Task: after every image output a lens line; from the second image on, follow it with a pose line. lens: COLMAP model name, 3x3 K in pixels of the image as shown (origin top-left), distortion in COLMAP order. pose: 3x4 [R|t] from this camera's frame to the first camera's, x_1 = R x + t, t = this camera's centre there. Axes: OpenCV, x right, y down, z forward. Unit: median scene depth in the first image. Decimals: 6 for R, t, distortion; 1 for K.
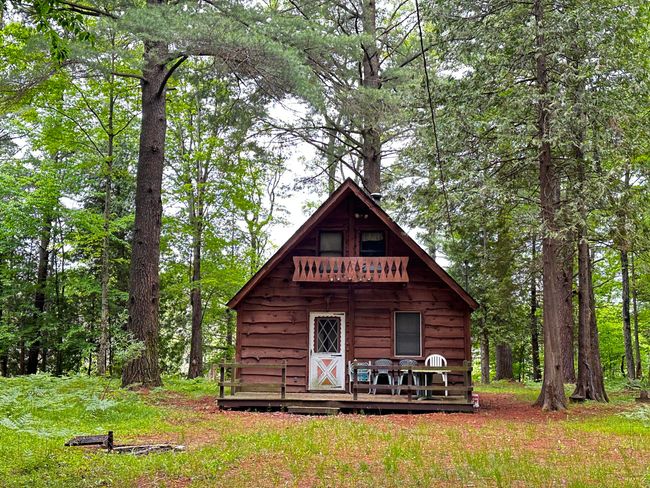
lens RADIAL K [[800.0, 0, 325.0], [0, 800.0, 244.0], [0, 0, 1]] dist [0.140442, 0.000867]
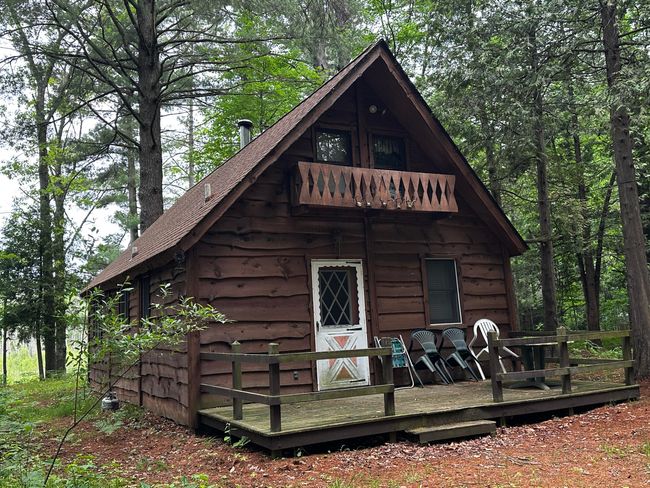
lens RADIAL K [[621.3, 0, 325.0], [0, 621.3, 244.0], [0, 0, 1]] dist [0.204128, -0.443937]
pose [[0.824809, 0.019456, 0.565077, -0.272659], [-0.014336, 0.999806, -0.013497, 0.079872], [-0.565230, 0.003032, 0.824928, 0.613485]]
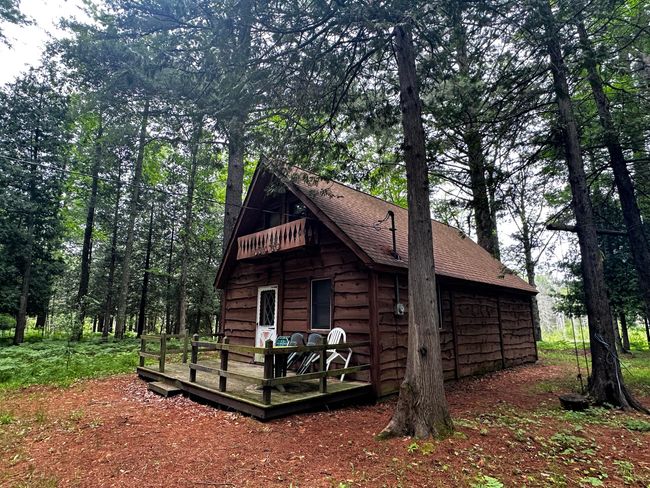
lens RADIAL K [[351.1, 0, 325.0], [0, 351.1, 244.0], [0, 0, 1]] dist [-0.002247, 0.000299]
pose [[0.767346, -0.143859, -0.624888, 0.351820], [0.088938, 0.988967, -0.118464, 0.091548], [0.635036, 0.035327, 0.771675, 0.693933]]
